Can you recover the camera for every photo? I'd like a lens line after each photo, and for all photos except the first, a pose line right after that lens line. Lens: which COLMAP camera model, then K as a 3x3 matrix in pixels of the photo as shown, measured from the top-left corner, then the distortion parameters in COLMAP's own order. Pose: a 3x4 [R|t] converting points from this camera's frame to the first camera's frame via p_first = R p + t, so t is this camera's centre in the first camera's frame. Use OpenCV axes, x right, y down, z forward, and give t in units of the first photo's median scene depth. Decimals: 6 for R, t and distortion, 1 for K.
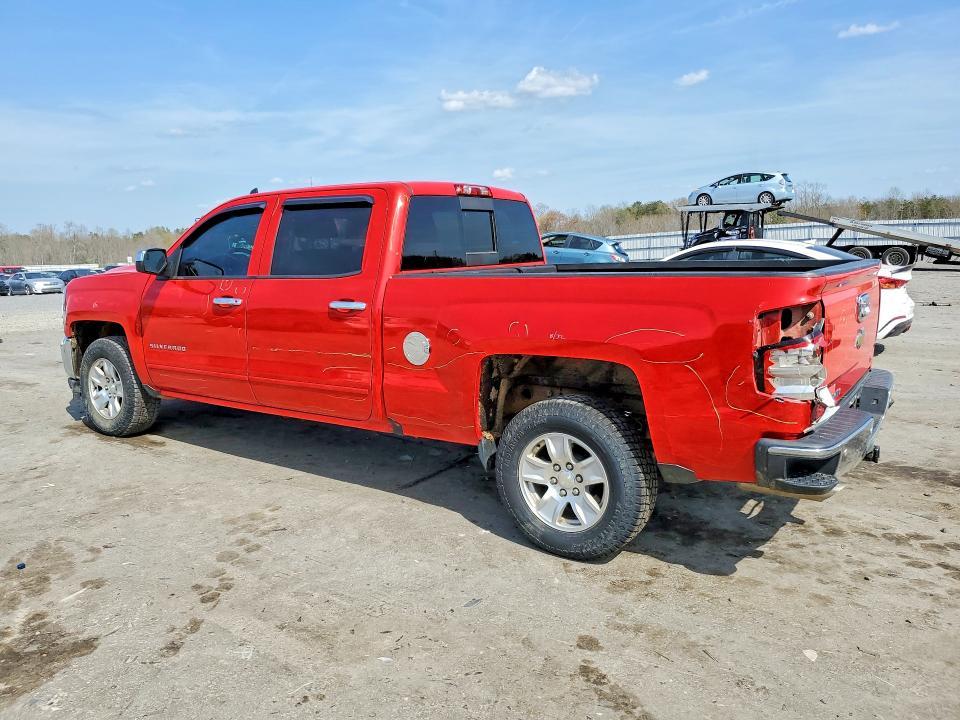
lens RADIAL K [[760.5, 0, 479.4], [0, 760.5, 360.2], [0, 0, 1]] dist [0.011064, 0.012923]
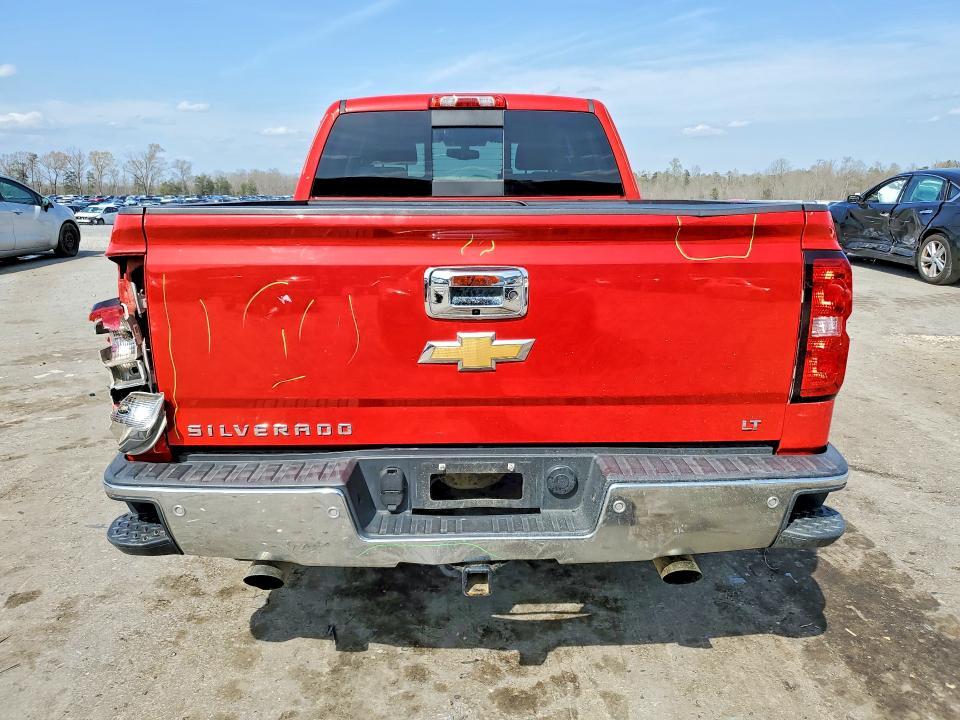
lens RADIAL K [[760.5, 0, 481.0], [0, 760.5, 358.8], [0, 0, 1]] dist [0.011064, 0.012923]
pose [[0.572681, 0.194196, -0.796445, 0.755295], [-0.130998, 0.980731, 0.144937, -0.080639], [0.809244, 0.021331, 0.587085, 0.589816]]
